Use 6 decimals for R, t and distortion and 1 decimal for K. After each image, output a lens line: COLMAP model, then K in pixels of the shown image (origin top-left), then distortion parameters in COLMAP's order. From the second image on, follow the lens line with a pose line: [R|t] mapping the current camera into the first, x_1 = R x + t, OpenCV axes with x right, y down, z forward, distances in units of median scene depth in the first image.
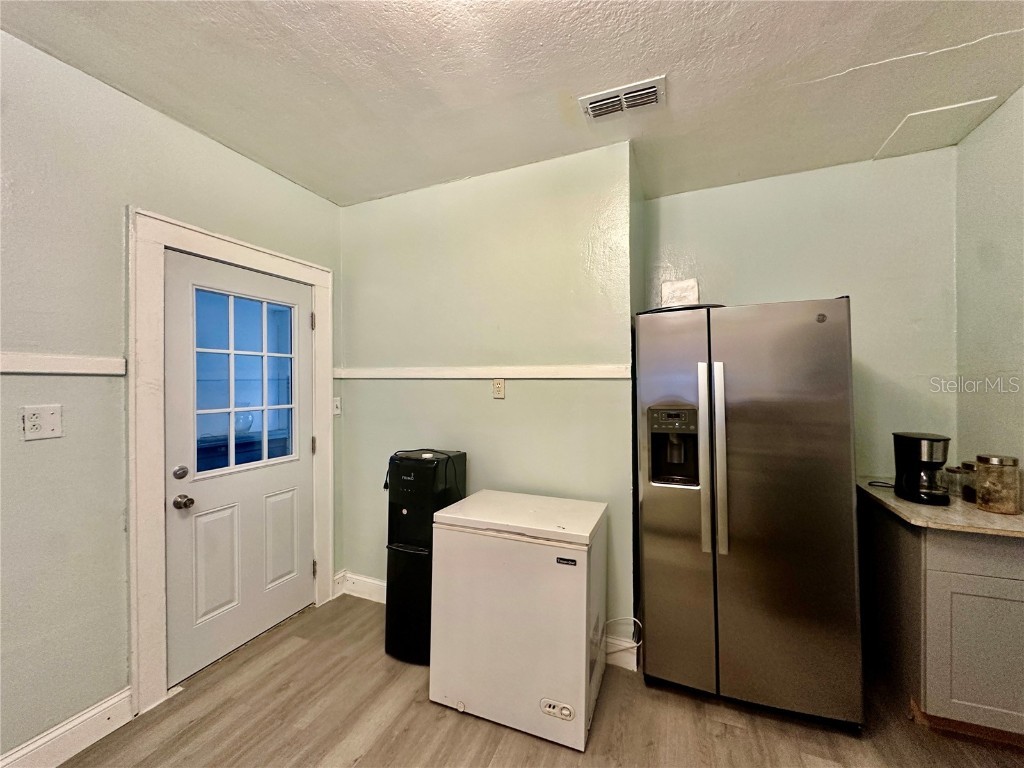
lens RADIAL K [[409.7, 0, 511.4], [0, 409.7, 379.8], [0, 0, 1]] dist [-0.002791, 0.001311]
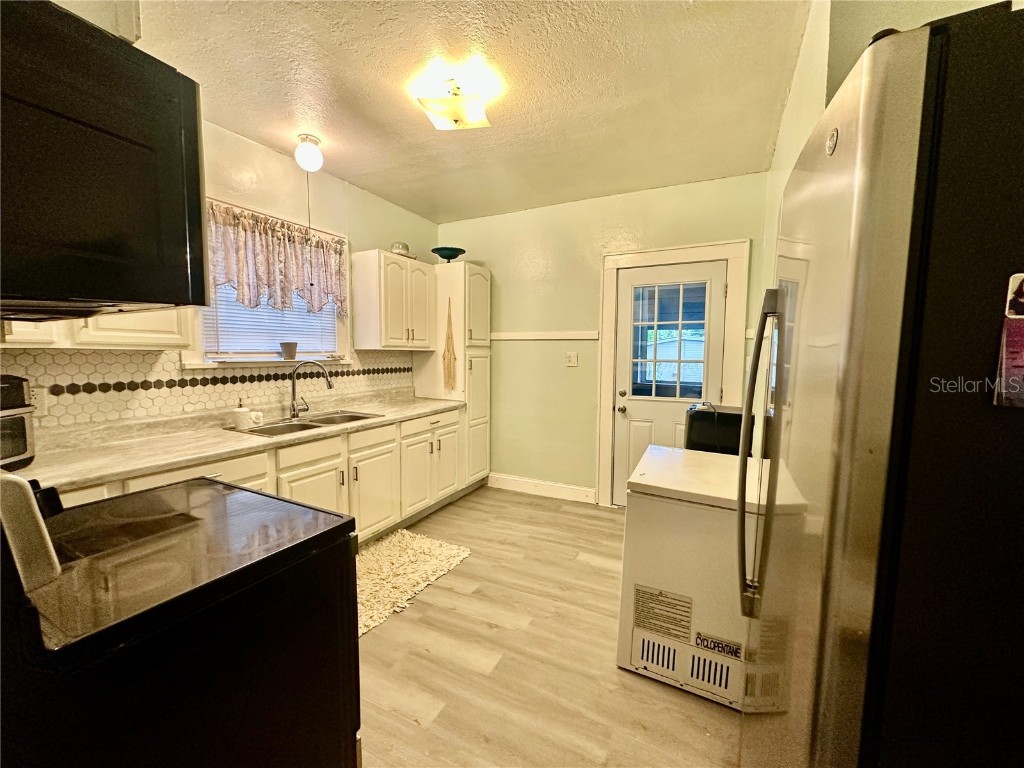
lens RADIAL K [[409.7, 0, 509.5], [0, 409.7, 388.0], [0, 0, 1]] dist [-0.002791, 0.001311]
pose [[-0.082958, 0.096885, -0.991832, 1.034238], [0.004244, 0.995288, 0.096868, 0.026677], [0.996544, 0.003827, -0.082978, 0.658127]]
